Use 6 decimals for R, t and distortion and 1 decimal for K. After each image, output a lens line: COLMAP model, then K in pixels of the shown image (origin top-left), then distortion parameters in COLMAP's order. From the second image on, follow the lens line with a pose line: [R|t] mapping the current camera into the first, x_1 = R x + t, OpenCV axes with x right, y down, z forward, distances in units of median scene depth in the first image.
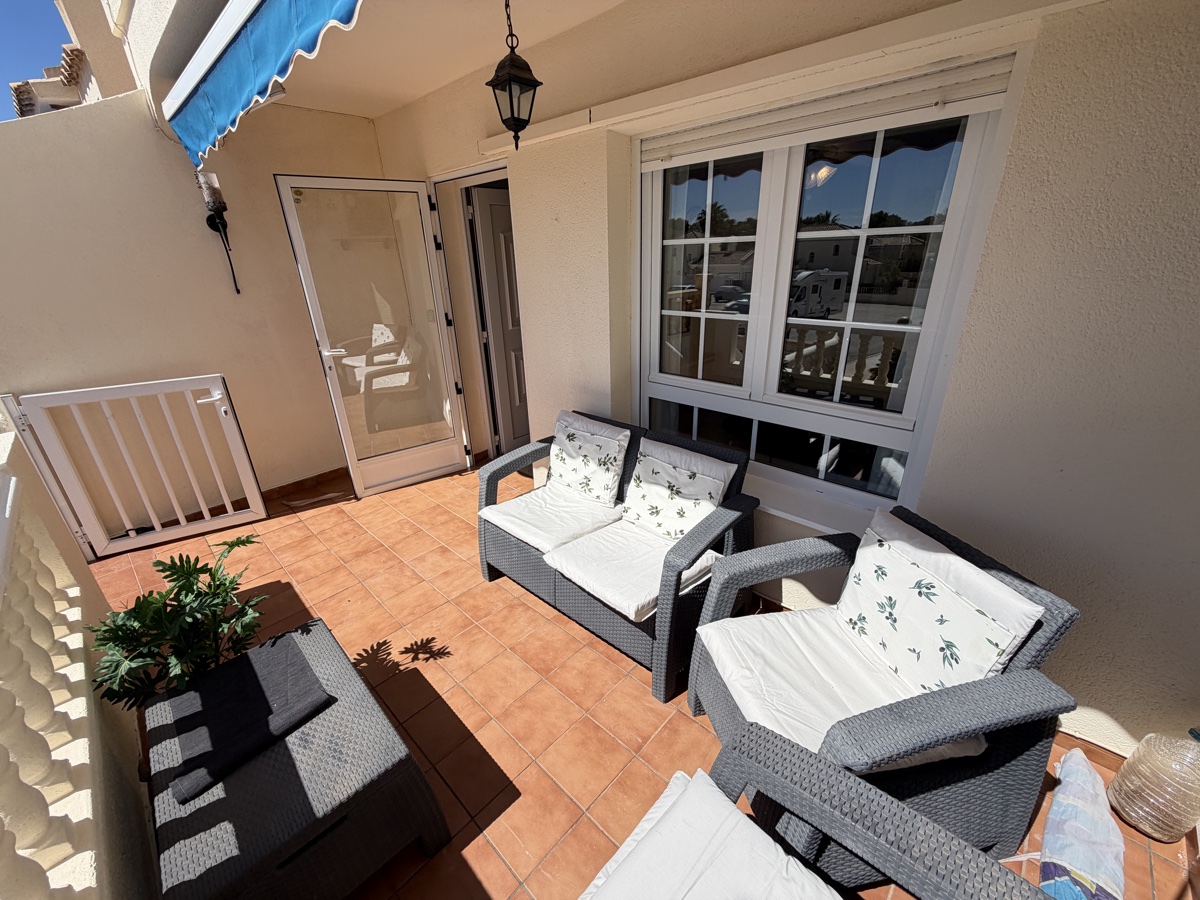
lens RADIAL K [[479.2, 0, 594.9], [0, 479.2, 451.8], [0, 0, 1]] dist [0.001375, -0.000097]
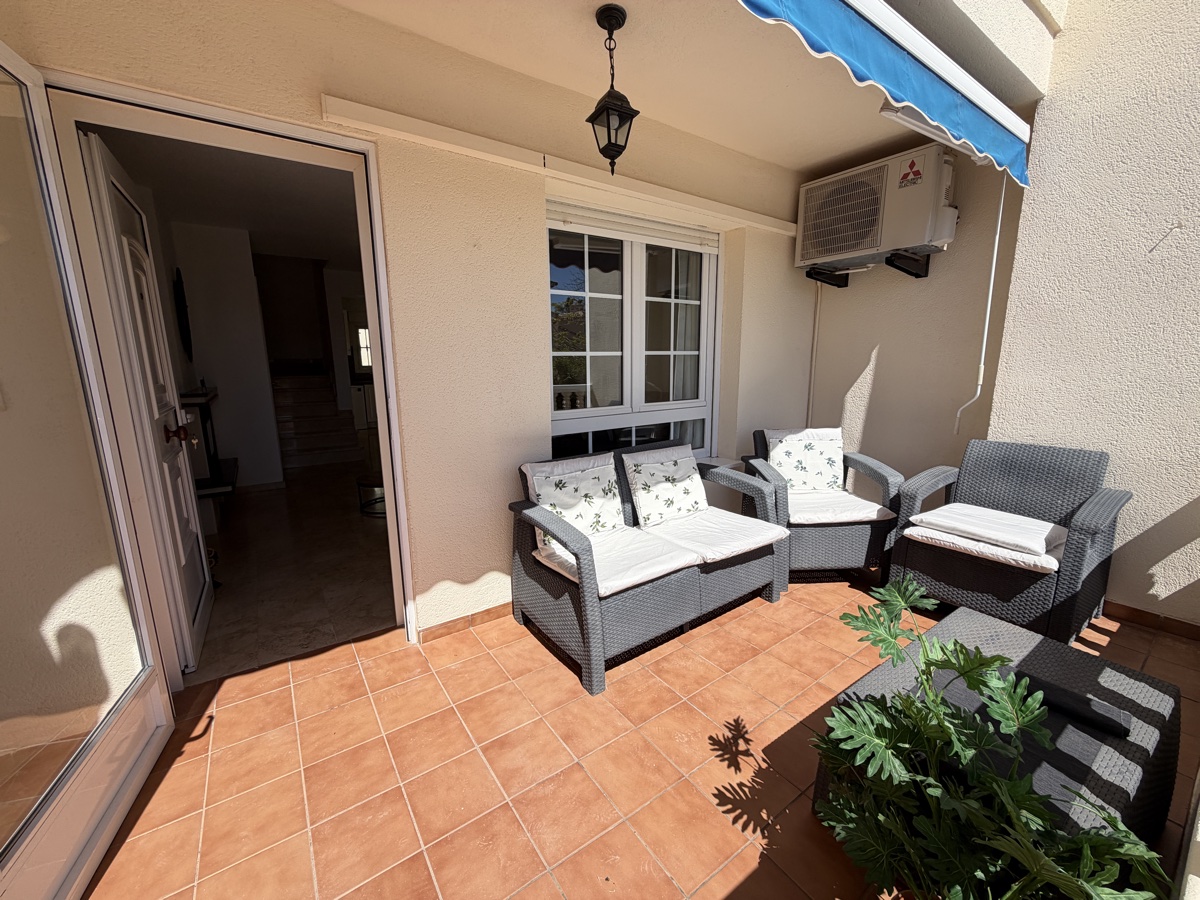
lens RADIAL K [[479.2, 0, 599.8], [0, 479.2, 451.5], [0, 0, 1]] dist [0.001375, -0.000097]
pose [[0.188590, -0.158375, 0.969201, -1.055089], [0.381338, 0.921278, 0.076342, -0.152107], [-0.904994, 0.355196, 0.234138, 0.845088]]
